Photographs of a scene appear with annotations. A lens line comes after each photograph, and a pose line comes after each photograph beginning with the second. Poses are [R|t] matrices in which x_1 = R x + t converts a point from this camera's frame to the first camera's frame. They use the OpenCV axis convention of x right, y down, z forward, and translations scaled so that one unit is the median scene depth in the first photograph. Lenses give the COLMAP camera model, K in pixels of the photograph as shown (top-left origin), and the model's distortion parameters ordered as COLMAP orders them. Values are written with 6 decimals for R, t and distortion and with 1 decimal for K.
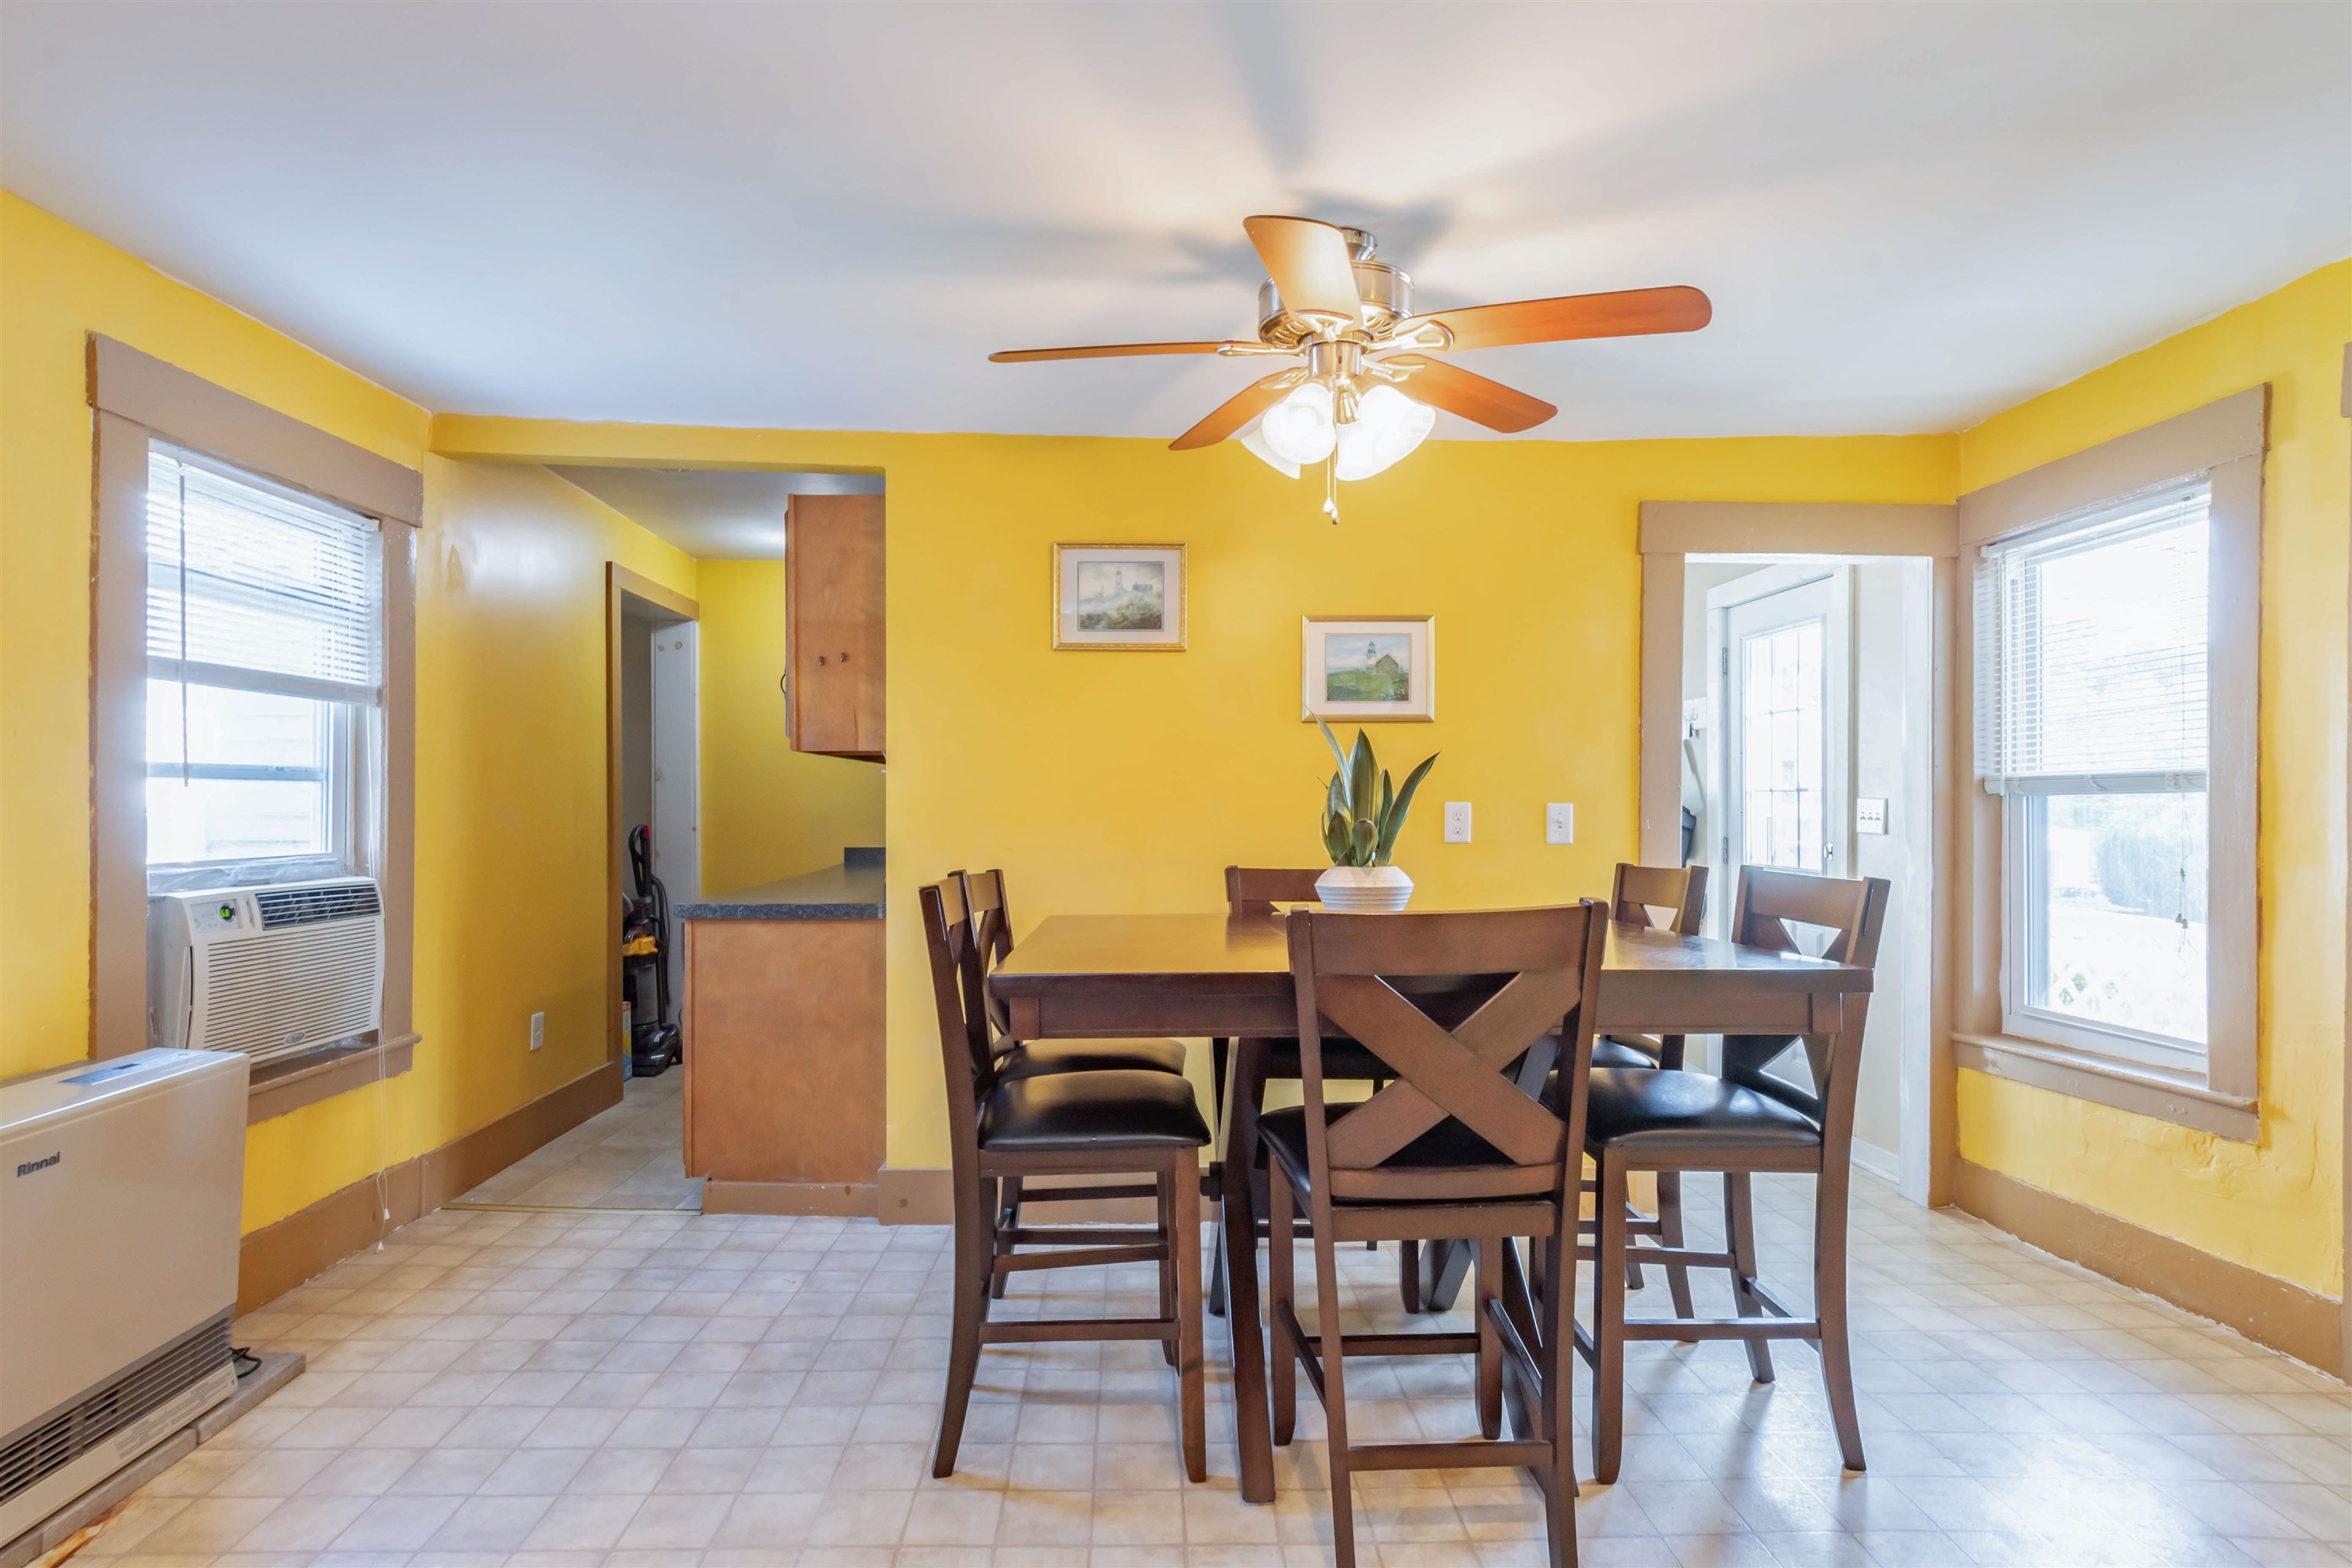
lens RADIAL K [[1209.5, 0, 1169.6], [0, 1209.5, 805.0], [0, 0, 1]] dist [0.001108, -0.001079]
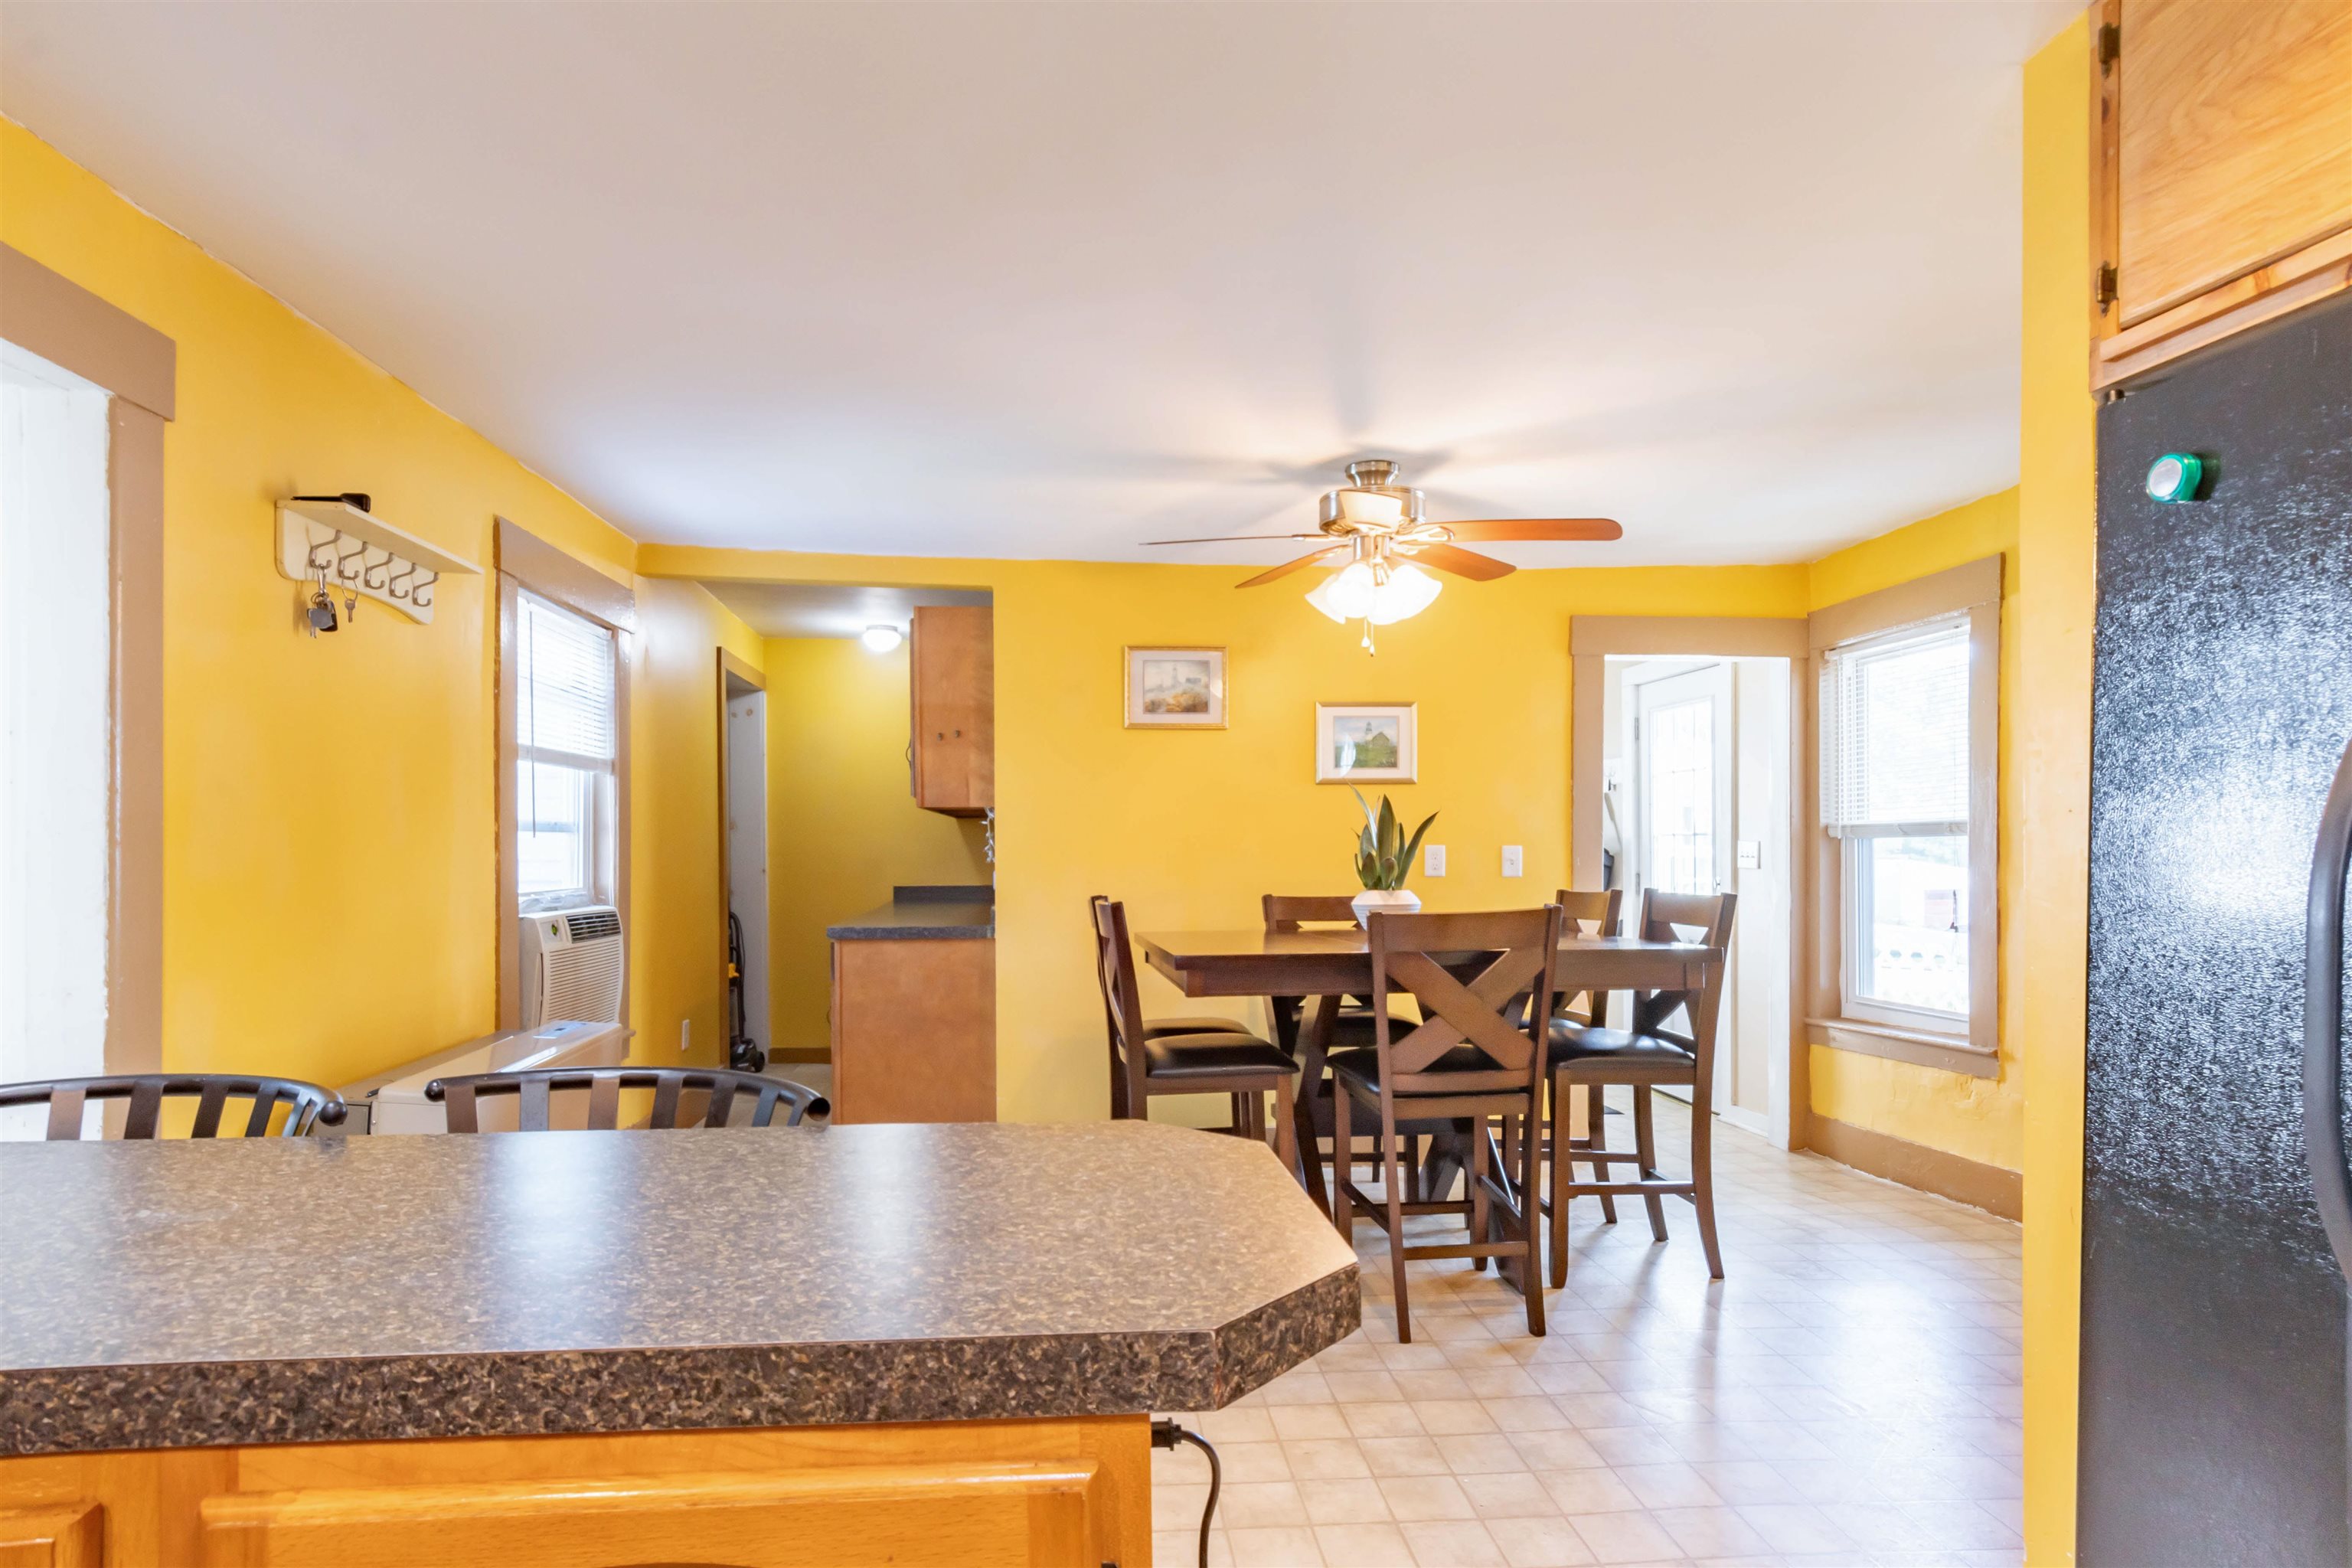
lens RADIAL K [[1261.5, 0, 1123.5], [0, 1261.5, 849.4], [0, 0, 1]] dist [-0.000674, -0.000372]
pose [[0.999228, -0.004247, 0.039059, -0.159332], [0.004238, 0.999991, 0.000313, 0.000479], [-0.039060, -0.000147, 0.999237, -0.367465]]
